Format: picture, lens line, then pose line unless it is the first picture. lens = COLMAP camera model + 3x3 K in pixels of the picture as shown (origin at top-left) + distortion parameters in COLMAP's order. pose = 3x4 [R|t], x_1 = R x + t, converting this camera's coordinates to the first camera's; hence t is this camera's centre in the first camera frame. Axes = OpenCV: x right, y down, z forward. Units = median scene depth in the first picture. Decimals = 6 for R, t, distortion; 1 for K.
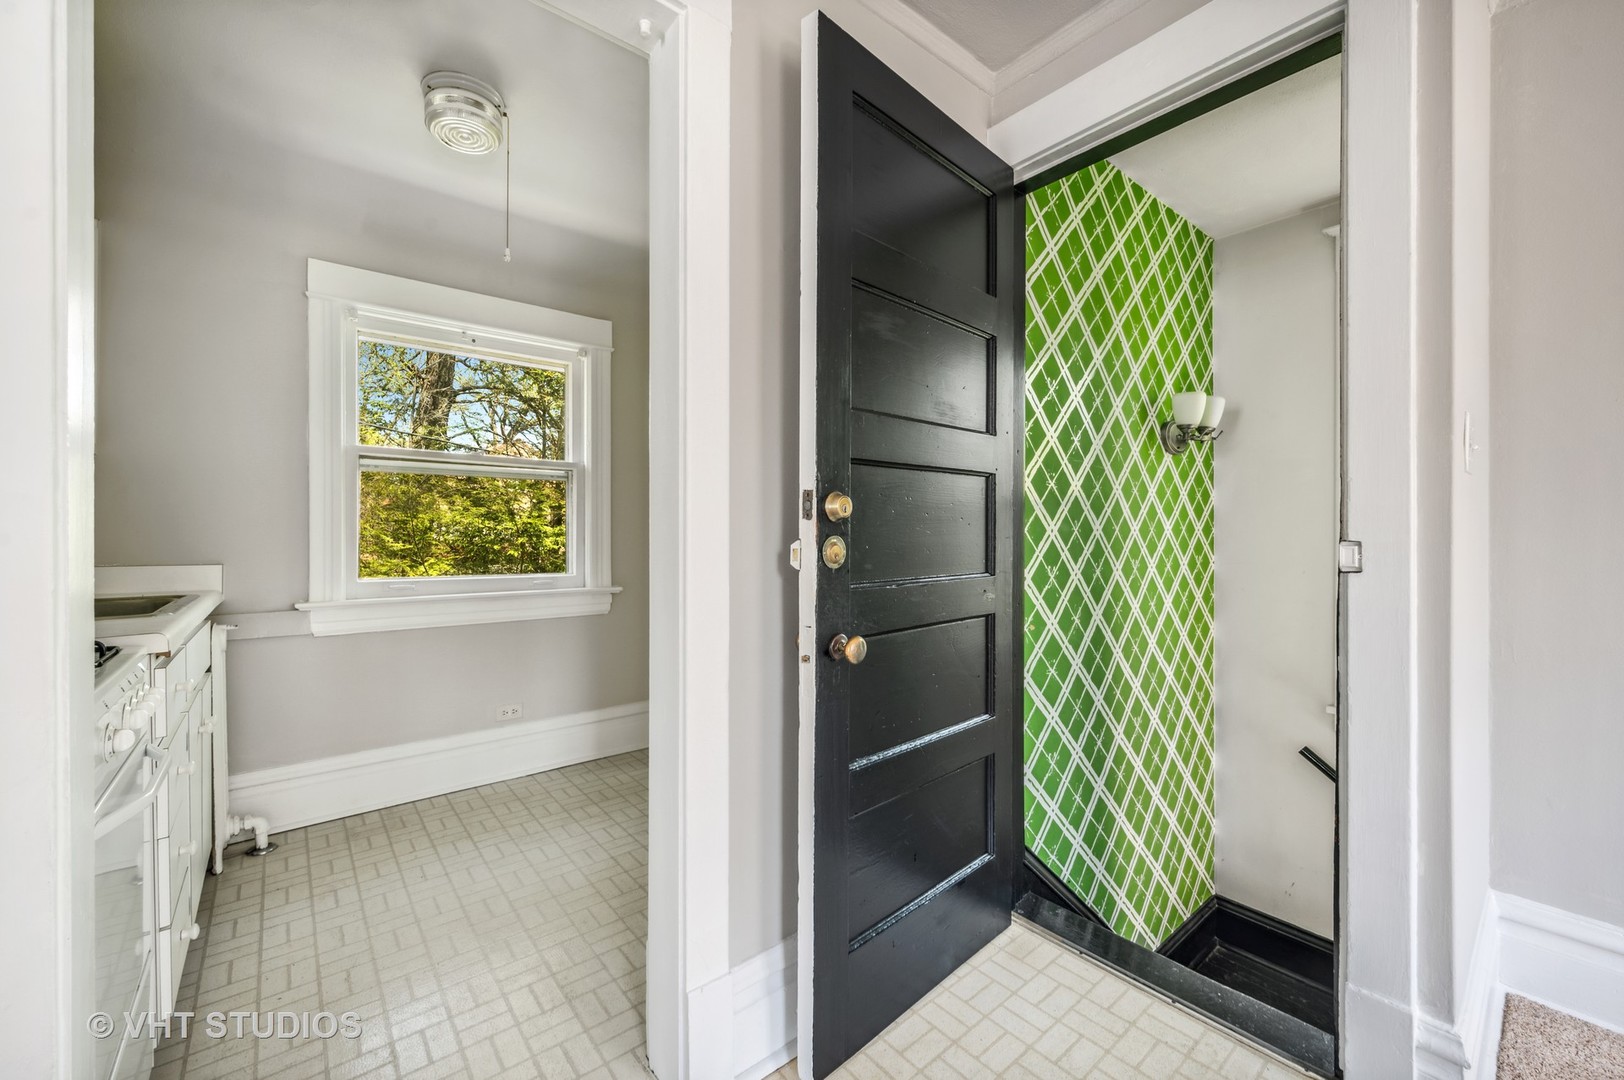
lens RADIAL K [[644.5, 0, 811.8], [0, 644.5, 537.0], [0, 0, 1]] dist [-0.004579, -0.000628]
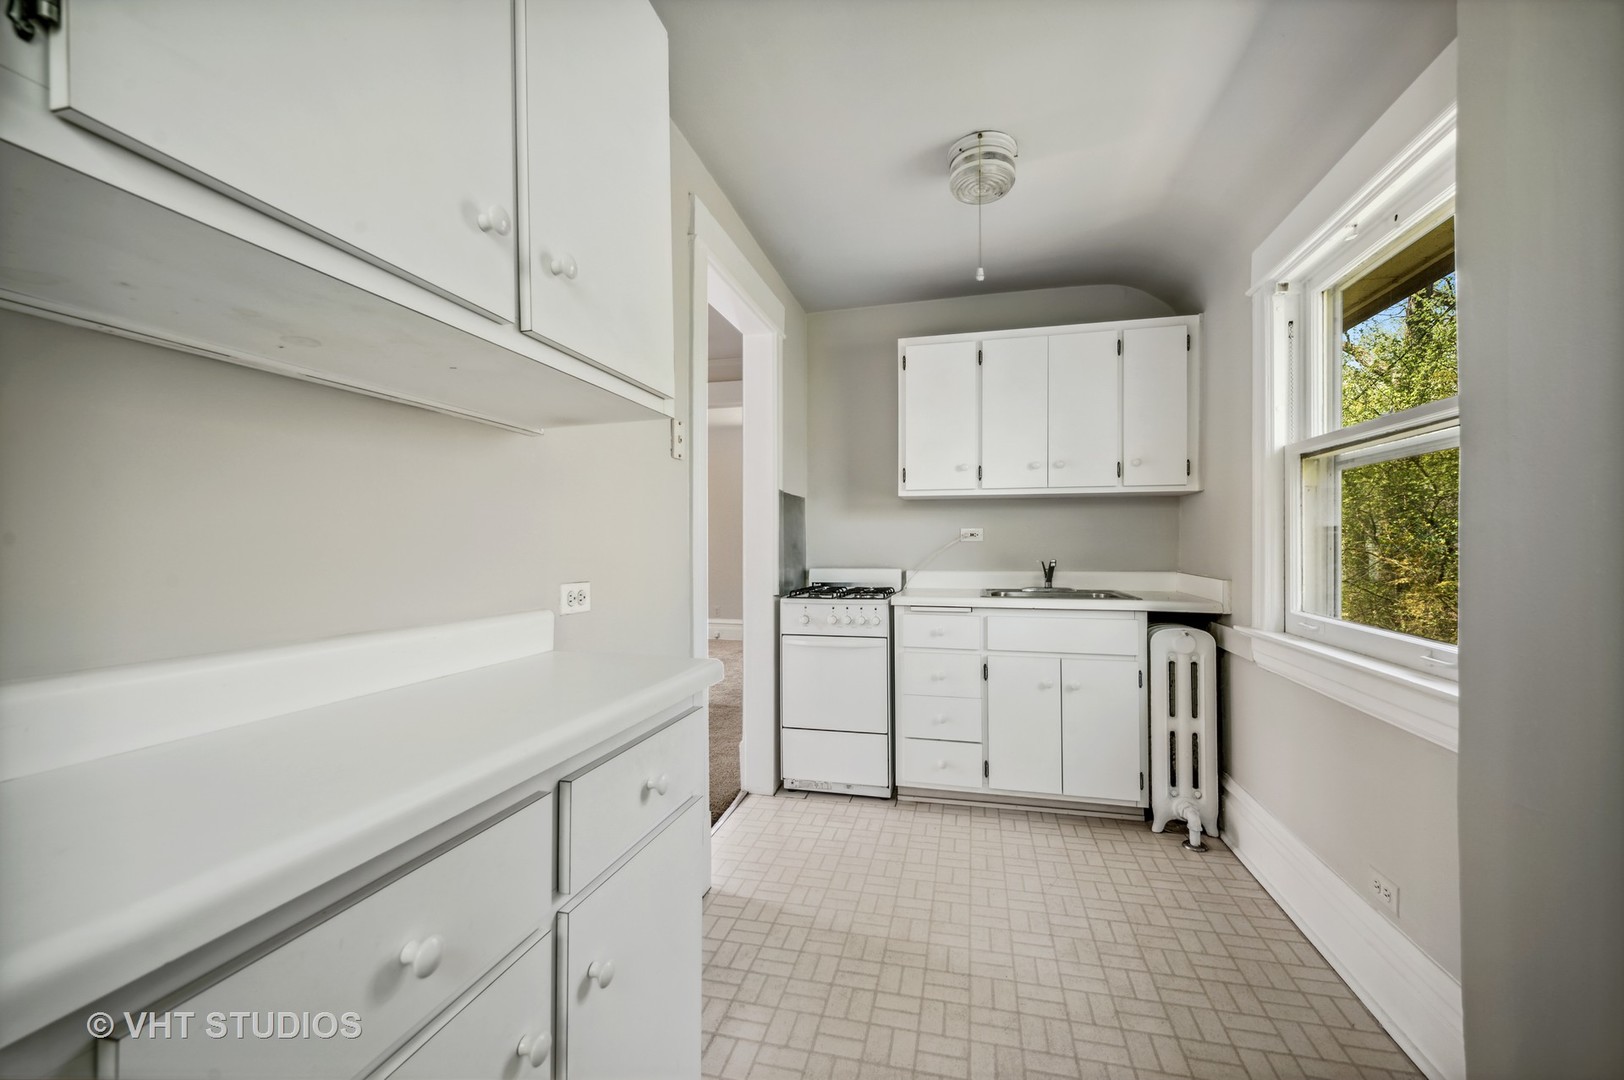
lens RADIAL K [[644.5, 0, 814.5], [0, 644.5, 544.8], [0, 0, 1]] dist [-0.004579, -0.000628]
pose [[-0.805506, -0.000209, -0.592588, 0.301967], [-0.002331, 0.999993, 0.002817, -0.015818], [0.592584, 0.003650, -0.805501, 1.572243]]
